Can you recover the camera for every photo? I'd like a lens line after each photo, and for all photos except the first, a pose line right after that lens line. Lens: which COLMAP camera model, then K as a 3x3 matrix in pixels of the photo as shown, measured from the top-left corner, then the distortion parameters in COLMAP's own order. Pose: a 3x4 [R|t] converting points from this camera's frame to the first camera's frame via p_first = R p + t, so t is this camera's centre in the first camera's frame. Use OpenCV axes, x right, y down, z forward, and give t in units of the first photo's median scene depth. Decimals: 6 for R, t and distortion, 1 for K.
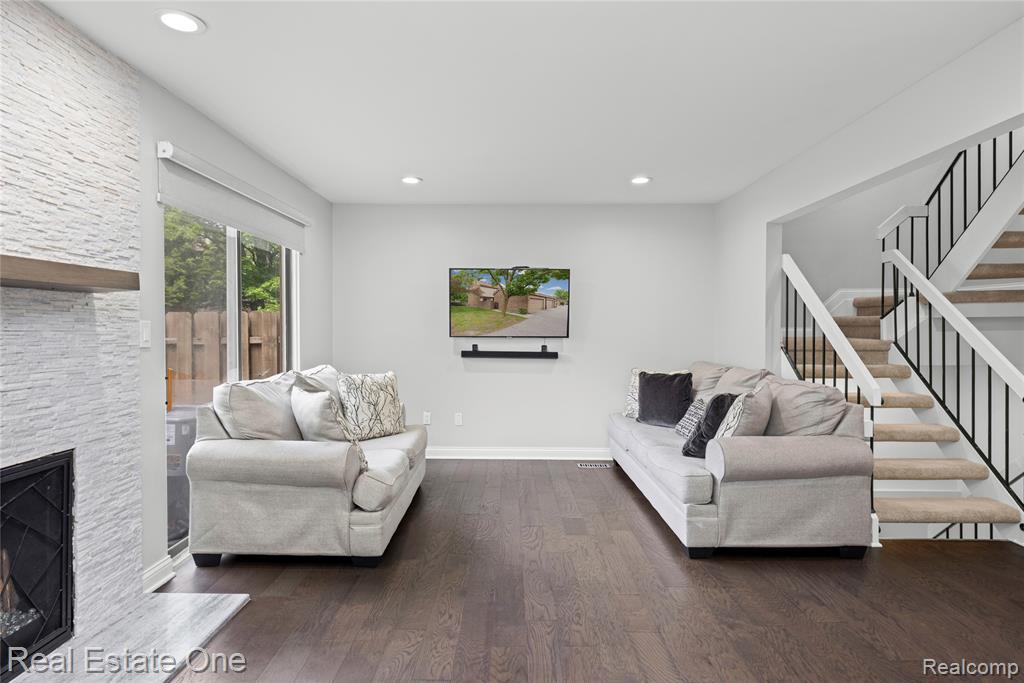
lens RADIAL K [[573.4, 0, 495.8], [0, 573.4, 336.3], [0, 0, 1]] dist [0.000781, -0.001625]
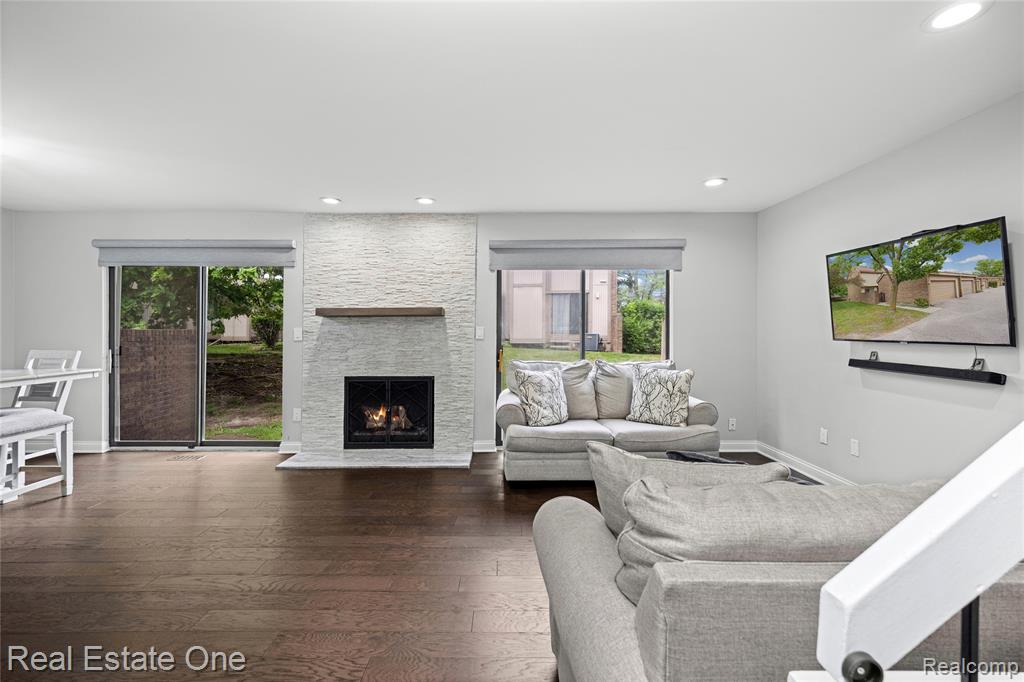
lens RADIAL K [[424.2, 0, 512.1], [0, 424.2, 330.4], [0, 0, 1]] dist [0.002595, 0.000358]
pose [[0.047739, -0.001282, -0.998859, 0.866538], [-0.013281, 0.999910, -0.001918, -0.010560], [0.998772, 0.013358, 0.047718, 0.903949]]
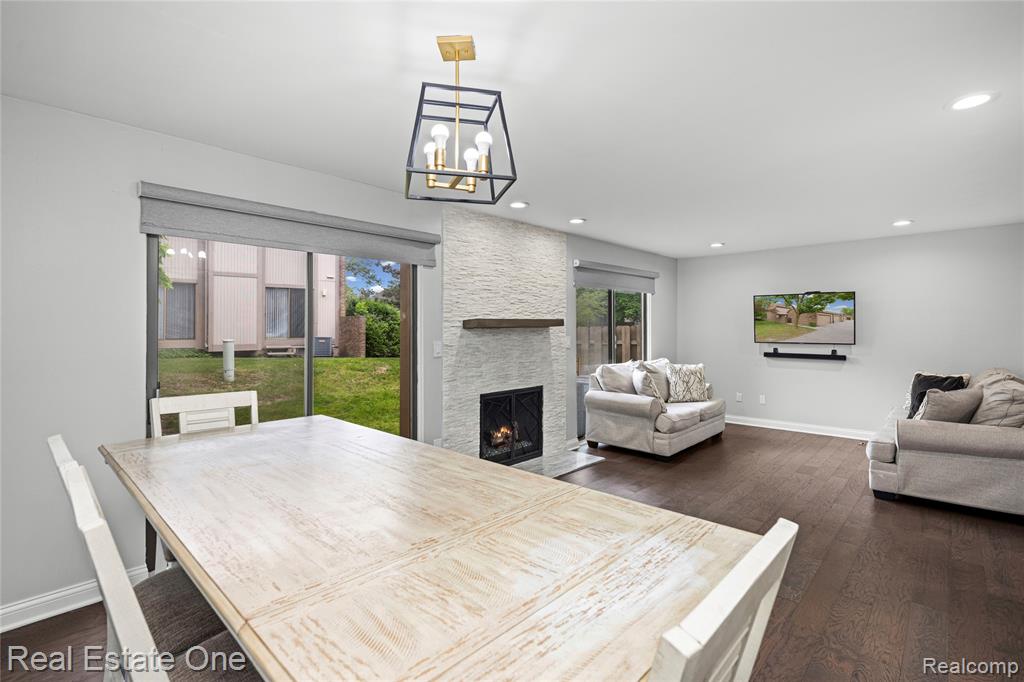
lens RADIAL K [[467.9, 0, 512.2], [0, 467.9, 338.1], [0, 0, 1]] dist [0.001527, 0.000107]
pose [[0.745826, 0.007824, -0.666094, 0.441664], [-0.003104, 0.999961, 0.008270, -0.032050], [0.666133, -0.004100, 0.745822, -0.524082]]
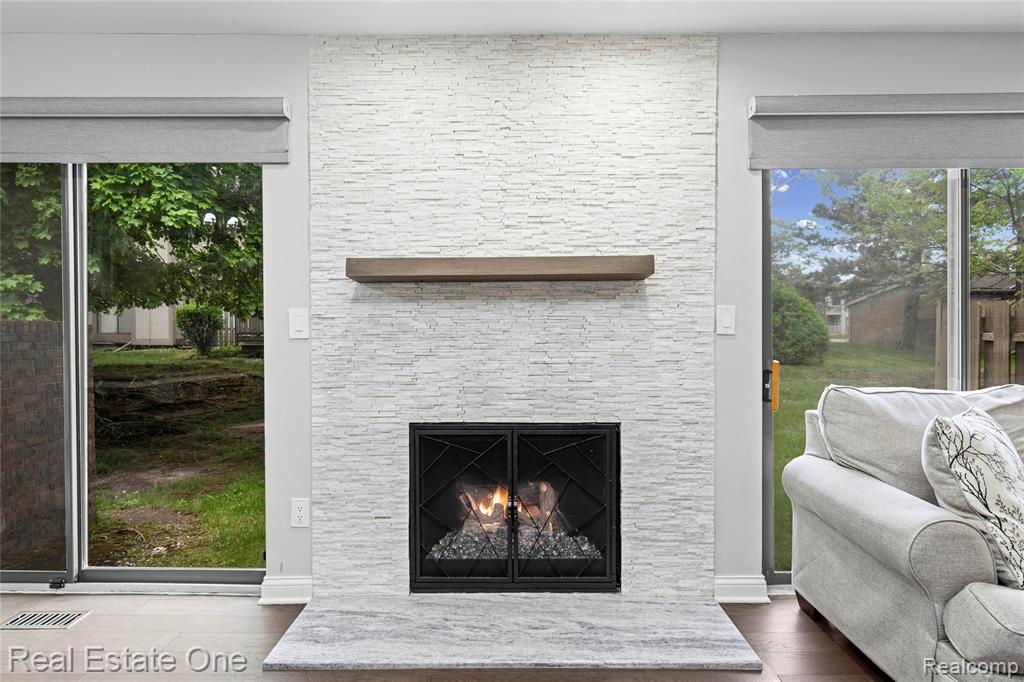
lens RADIAL K [[579.5, 0, 513.7], [0, 579.5, 342.7], [0, 0, 1]] dist [0.002798, -0.000851]
pose [[0.027309, 0.019719, -0.999433, 0.265040], [-0.010130, 0.999760, 0.019448, 0.015735], [0.999576, 0.009593, 0.027502, 0.550732]]
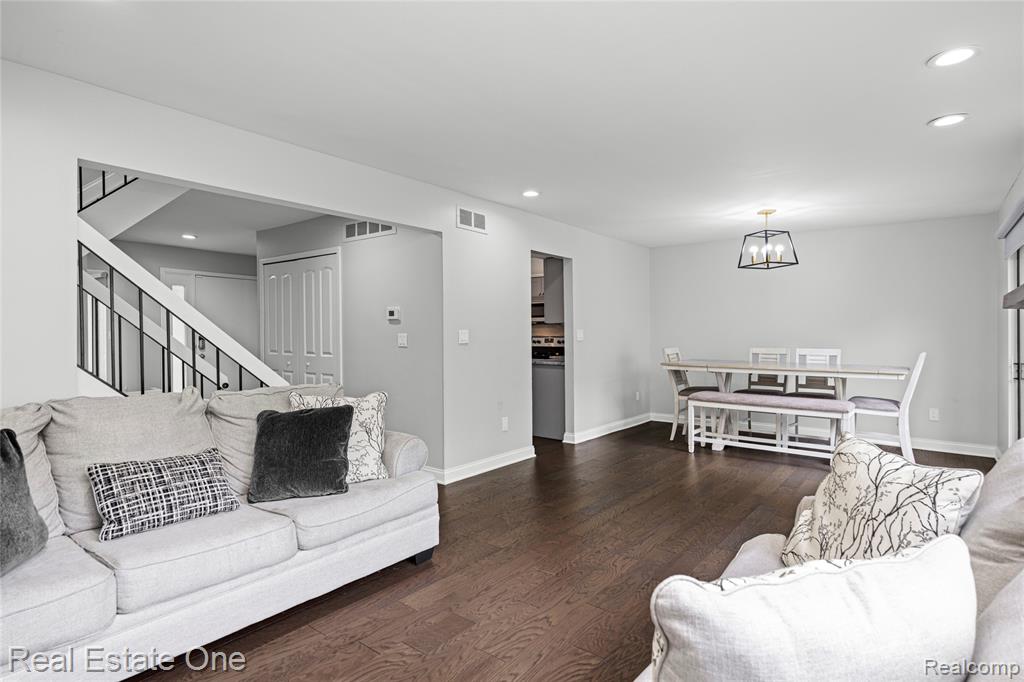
lens RADIAL K [[533.9, 0, 494.2], [0, 533.9, 338.7], [0, 0, 1]] dist [-0.000027, -0.000030]
pose [[-0.788176, -0.001876, 0.615447, -0.337693], [0.007319, 0.999896, 0.012421, -0.018137], [-0.615407, 0.014294, -0.788080, 1.678565]]
